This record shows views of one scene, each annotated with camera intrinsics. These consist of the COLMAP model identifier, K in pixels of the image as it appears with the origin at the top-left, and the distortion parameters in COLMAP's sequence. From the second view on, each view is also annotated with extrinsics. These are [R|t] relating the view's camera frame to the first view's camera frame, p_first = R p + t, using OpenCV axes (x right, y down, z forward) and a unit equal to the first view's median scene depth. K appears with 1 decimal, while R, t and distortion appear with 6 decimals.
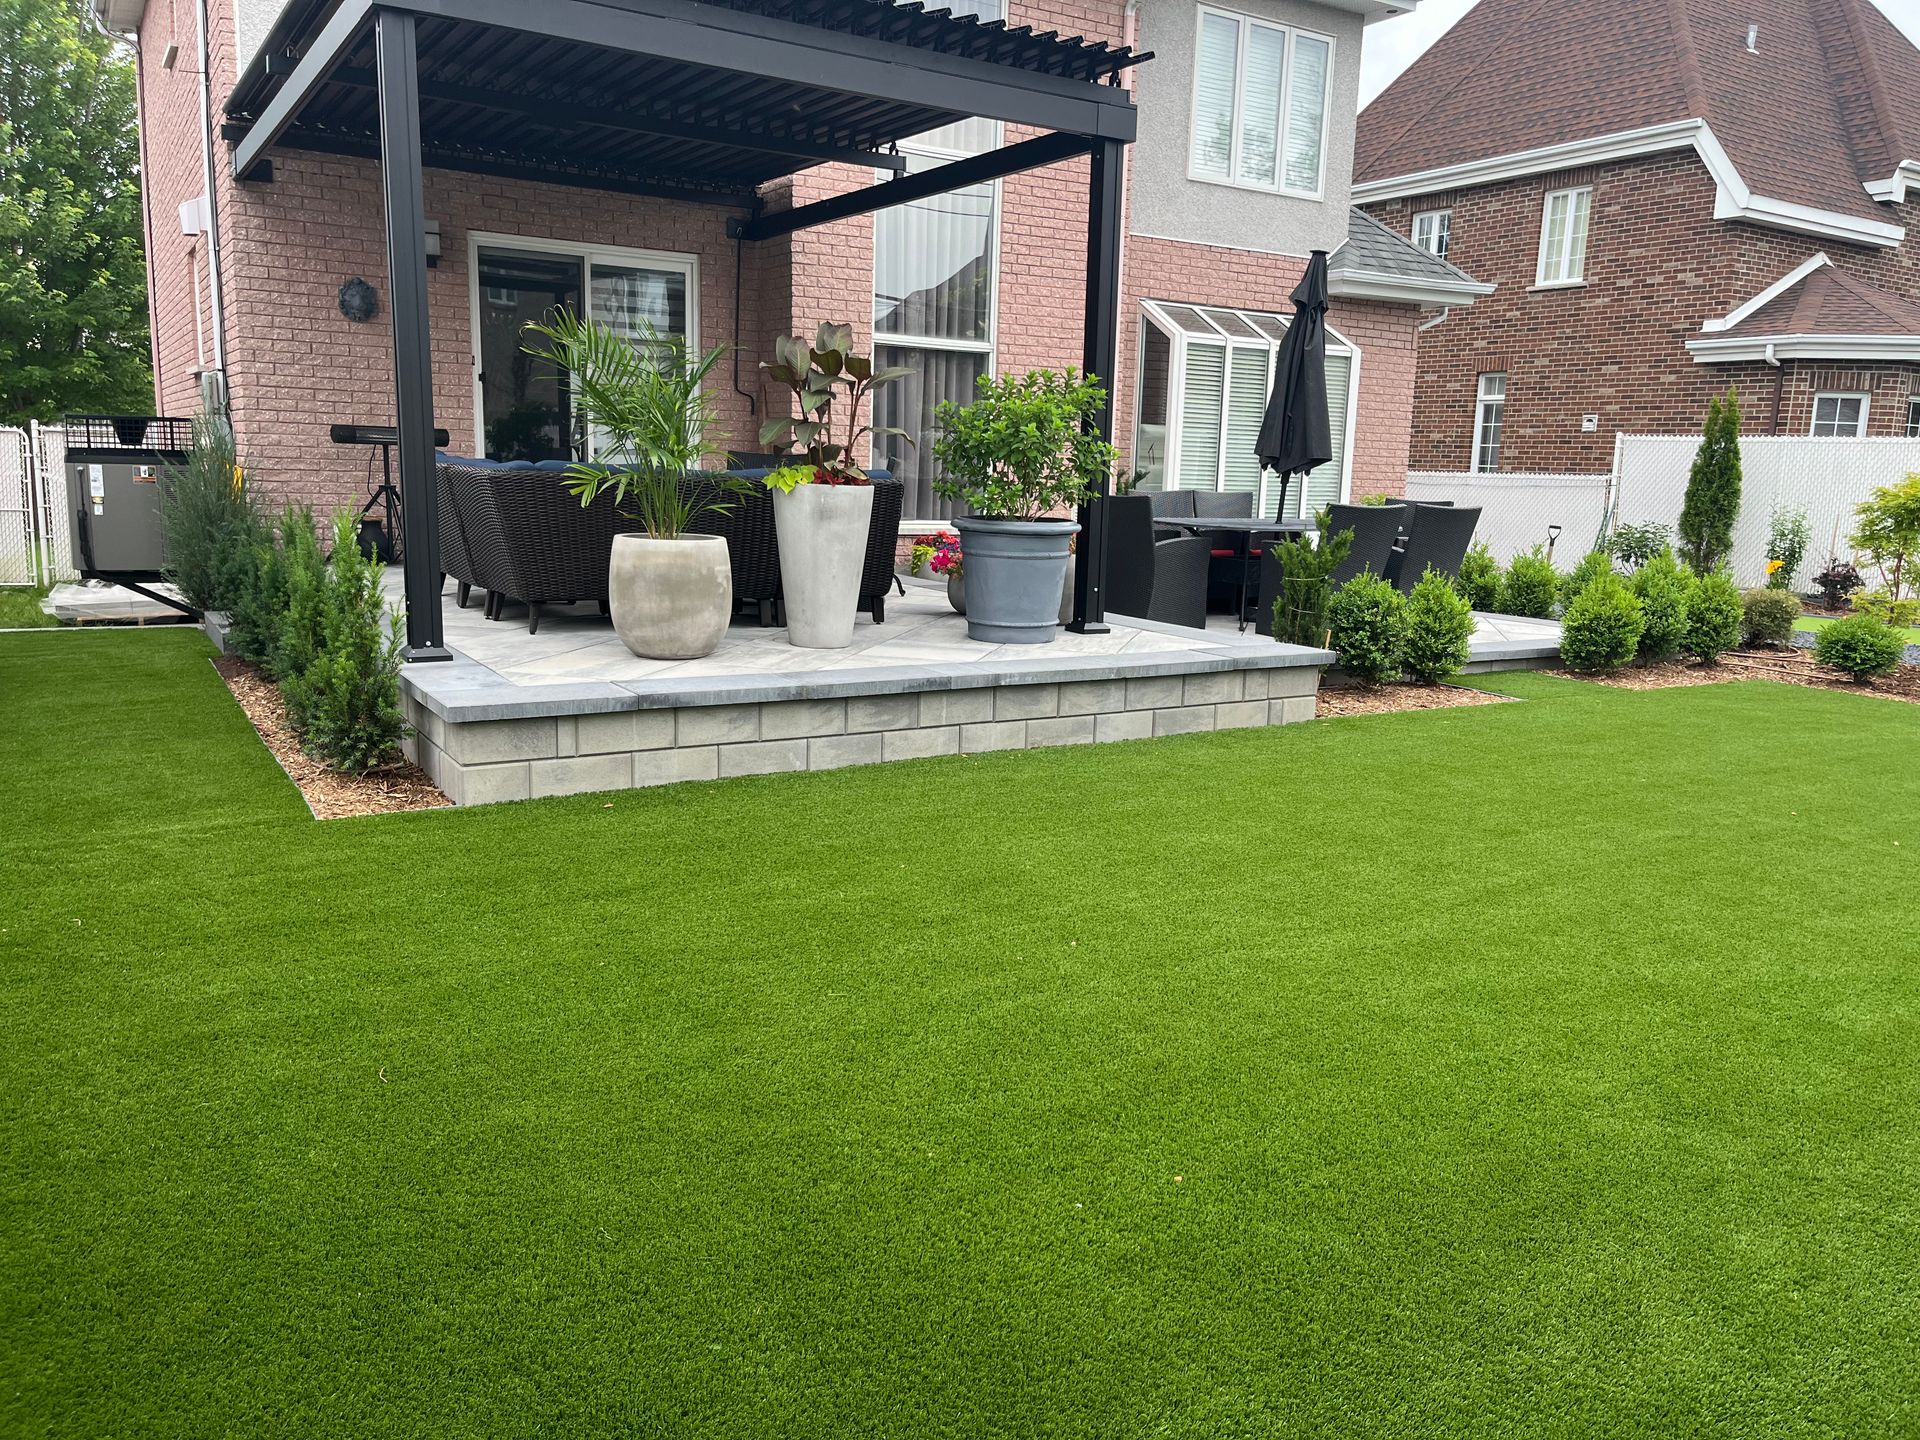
lens RADIAL K [[1445.5, 0, 968.5], [0, 1445.5, 725.8], [0, 0, 1]] dist [0.069277, -0.094316]
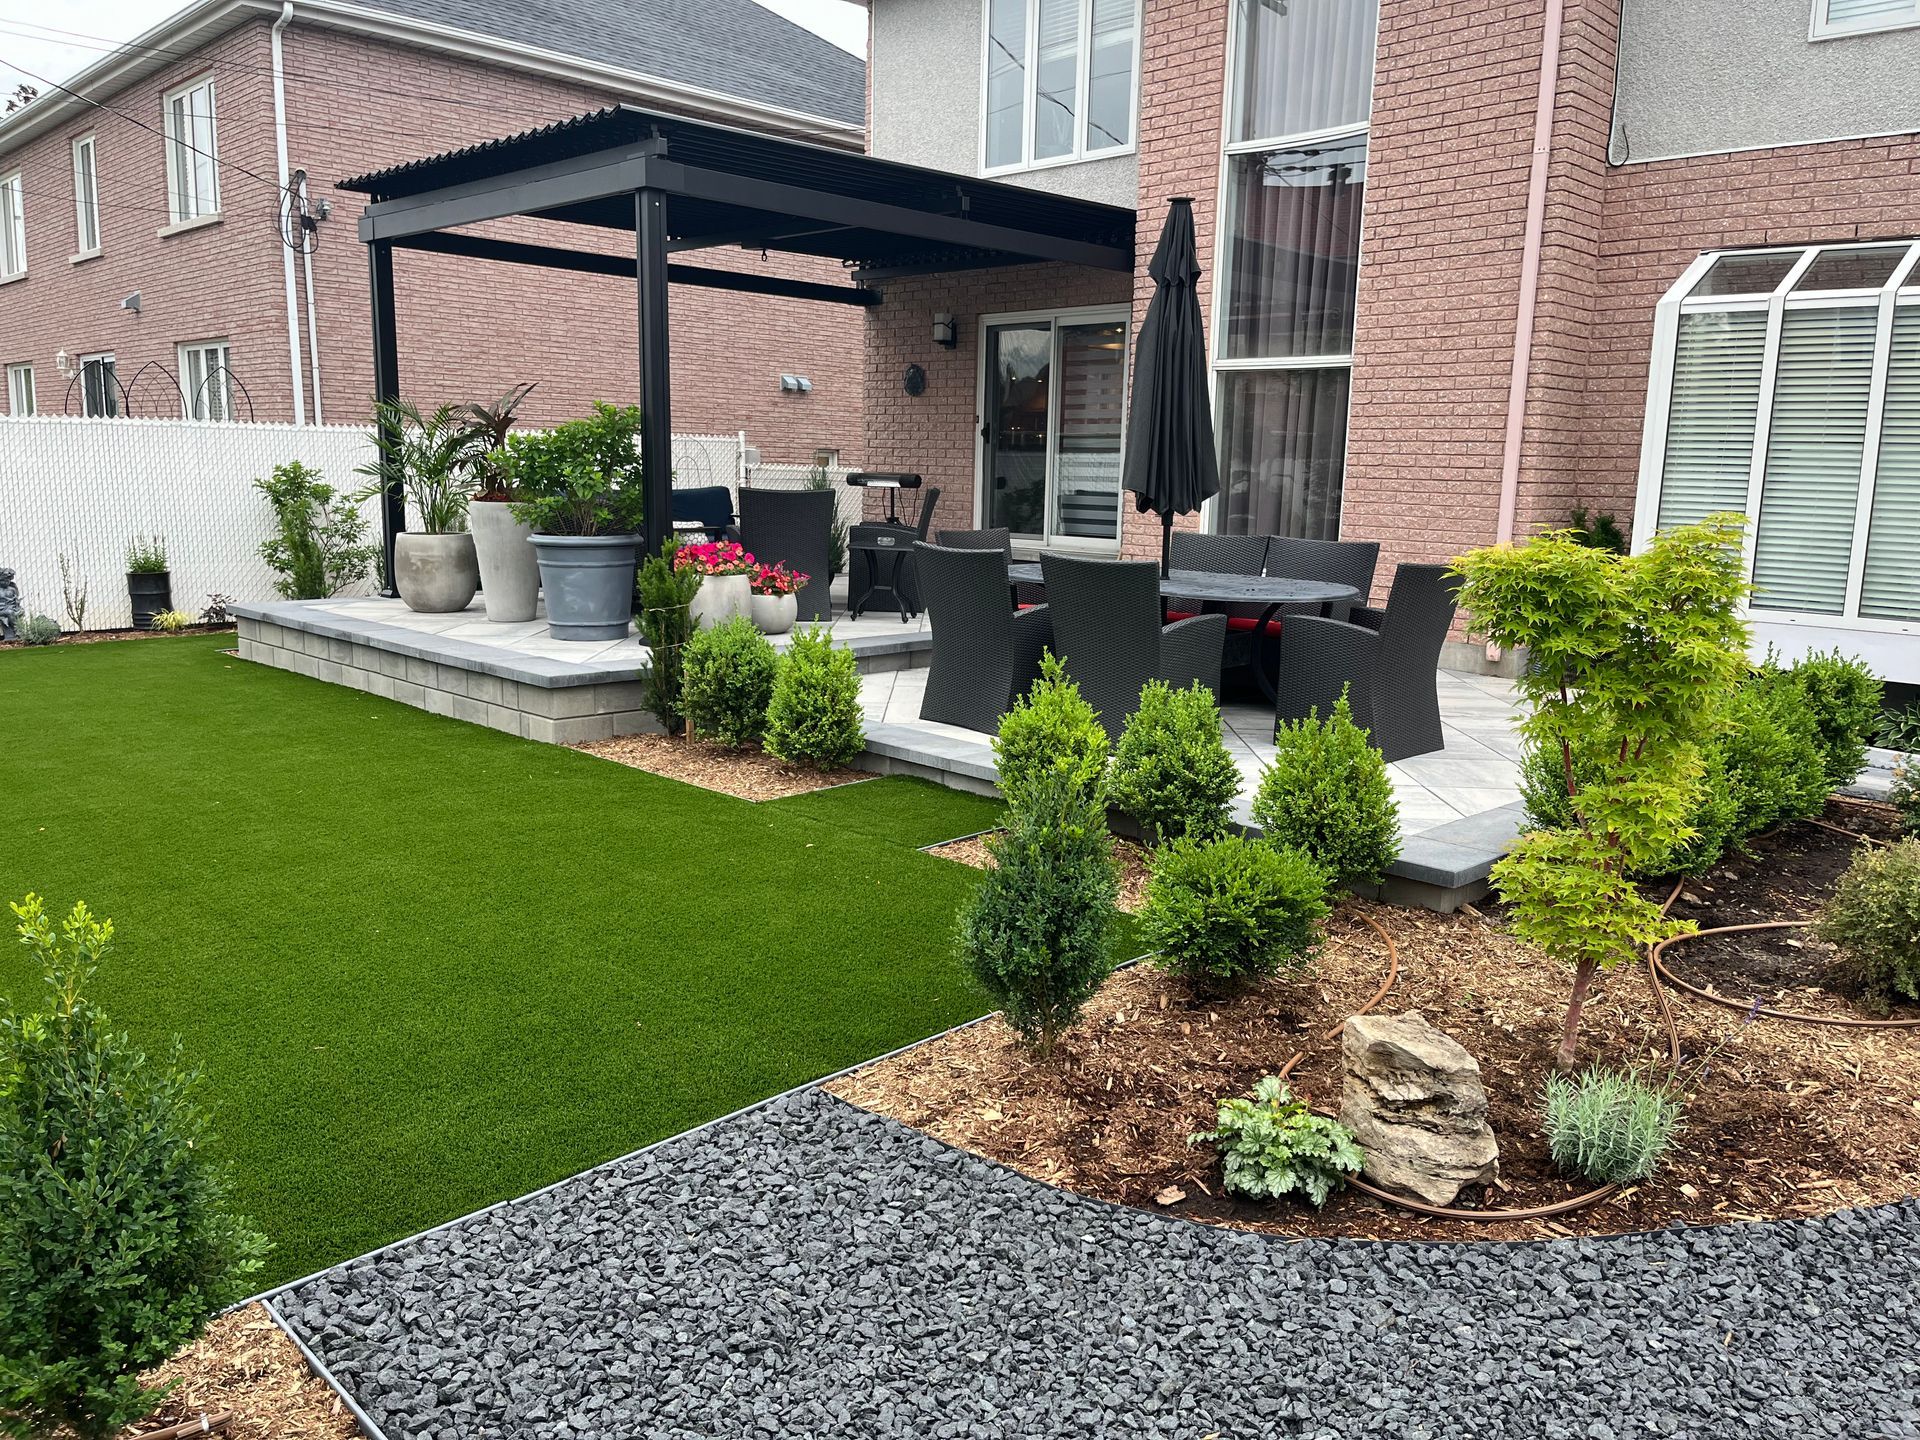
lens RADIAL K [[1445.5, 0, 963.9], [0, 1445.5, 720.2], [0, 0, 1]] dist [0.069277, -0.094316]
pose [[0.235350, 0.143689, -0.961230, 1.399222], [-0.191990, 0.976396, 0.098949, -0.190815], [0.952759, 0.161259, 0.257381, 1.132161]]
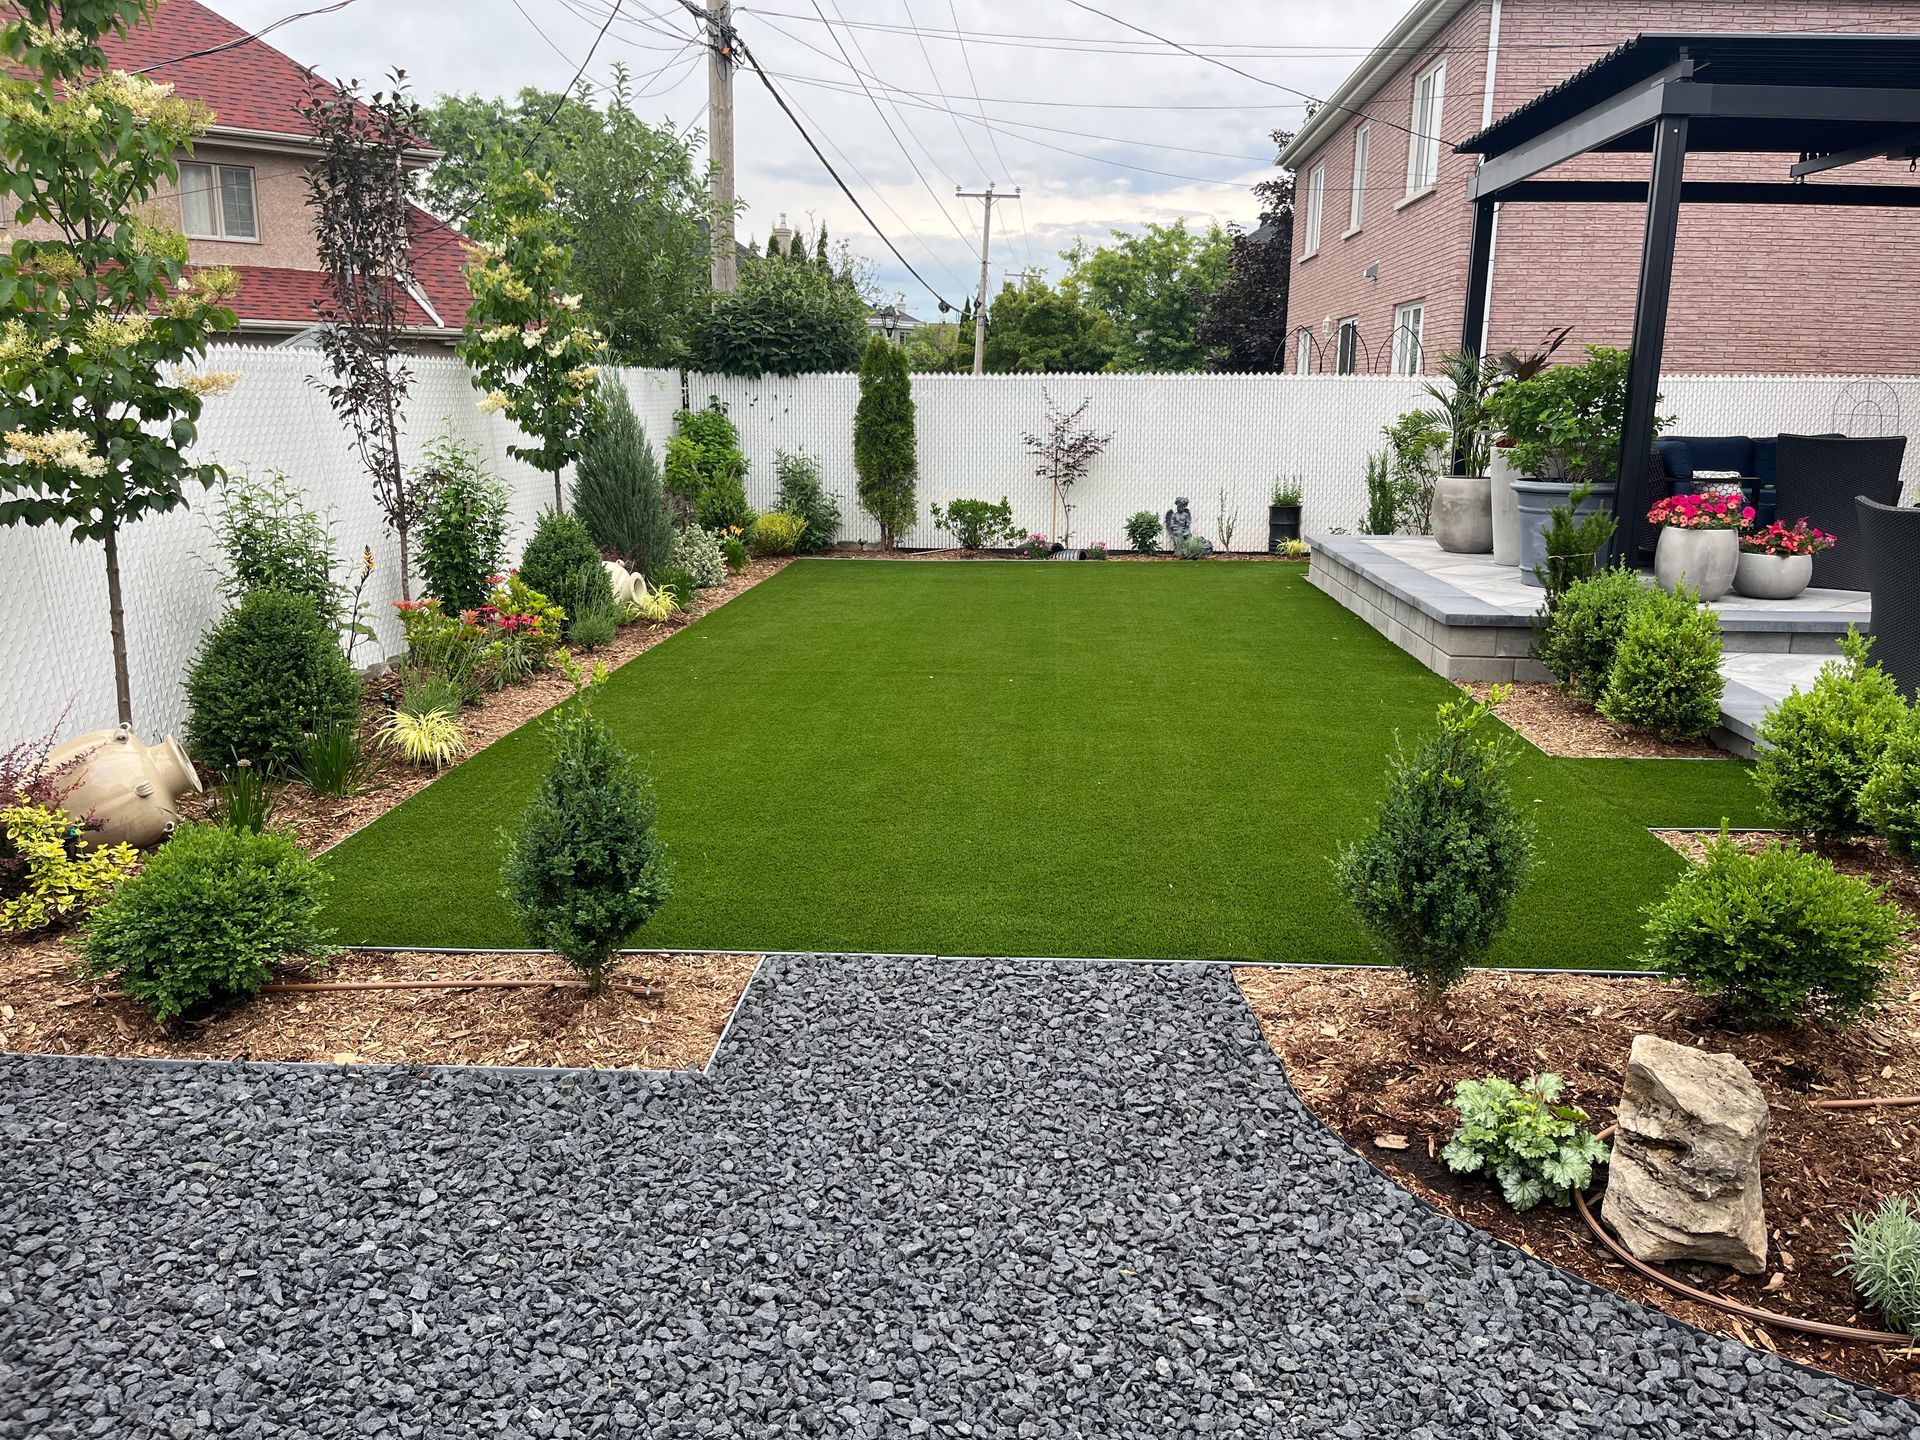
lens RADIAL K [[1445.5, 0, 983.0], [0, 1445.5, 720.9], [0, 0, 1]] dist [0.069277, -0.094316]
pose [[-0.566130, 0.144838, -0.811492, 1.418635], [-0.182001, 0.938185, 0.294422, -0.246106], [0.803973, 0.314373, -0.504774, 1.420737]]
